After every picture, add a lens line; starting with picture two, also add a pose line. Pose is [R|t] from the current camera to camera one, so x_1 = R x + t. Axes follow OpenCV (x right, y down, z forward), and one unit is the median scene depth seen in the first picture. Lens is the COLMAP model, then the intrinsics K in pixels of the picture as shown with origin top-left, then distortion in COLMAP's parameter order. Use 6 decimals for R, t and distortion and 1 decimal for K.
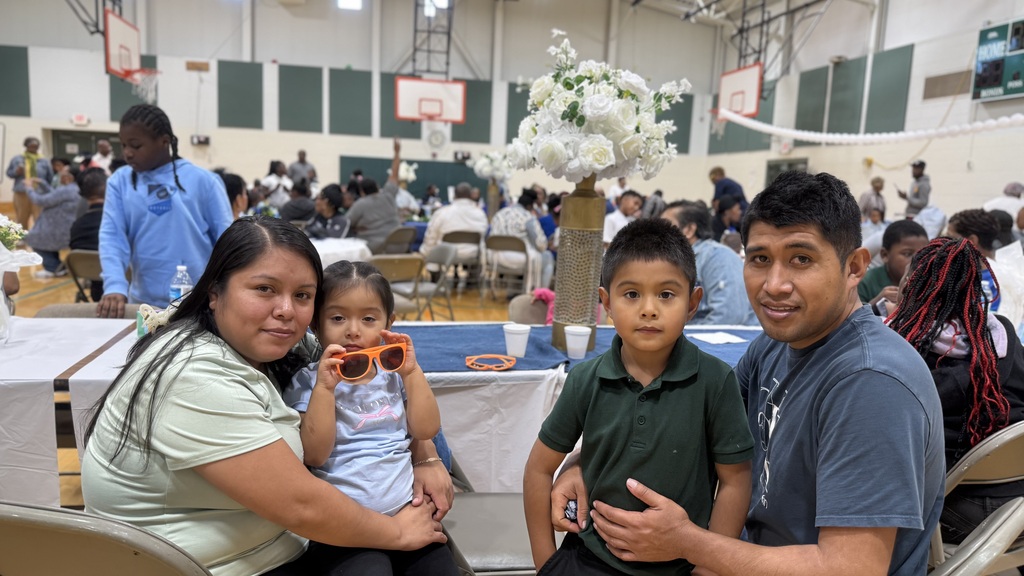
lens RADIAL K [[726.8, 0, 512.3], [0, 726.8, 289.1], [0, 0, 1]] dist [0.003103, -0.006079]
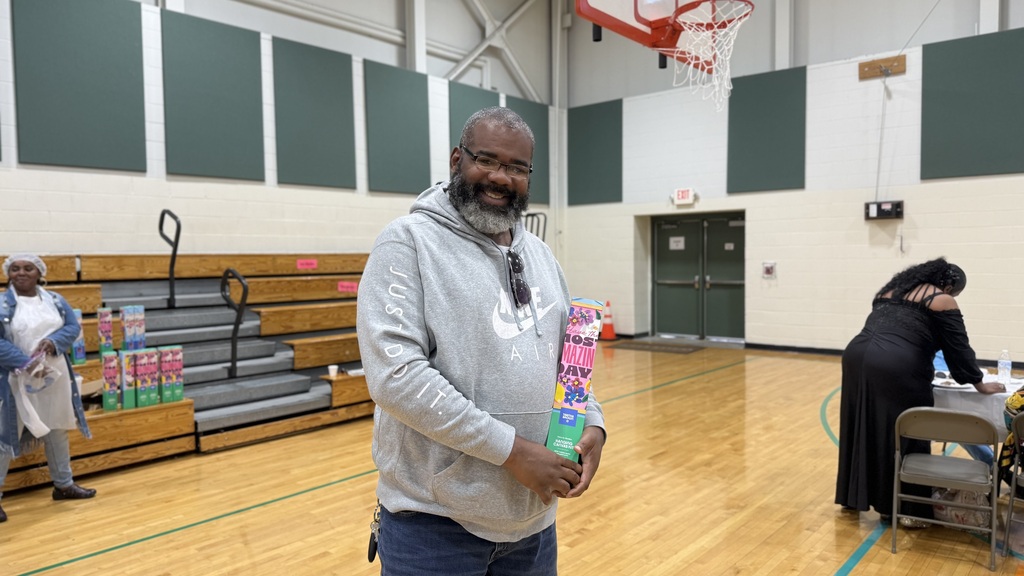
lens RADIAL K [[726.8, 0, 513.9], [0, 726.8, 292.7], [0, 0, 1]] dist [0.003103, -0.006079]
pose [[0.628774, -0.011838, -0.777498, -0.200839], [-0.056246, 0.996572, -0.060661, -0.103478], [0.775551, 0.081873, 0.625953, 0.495599]]
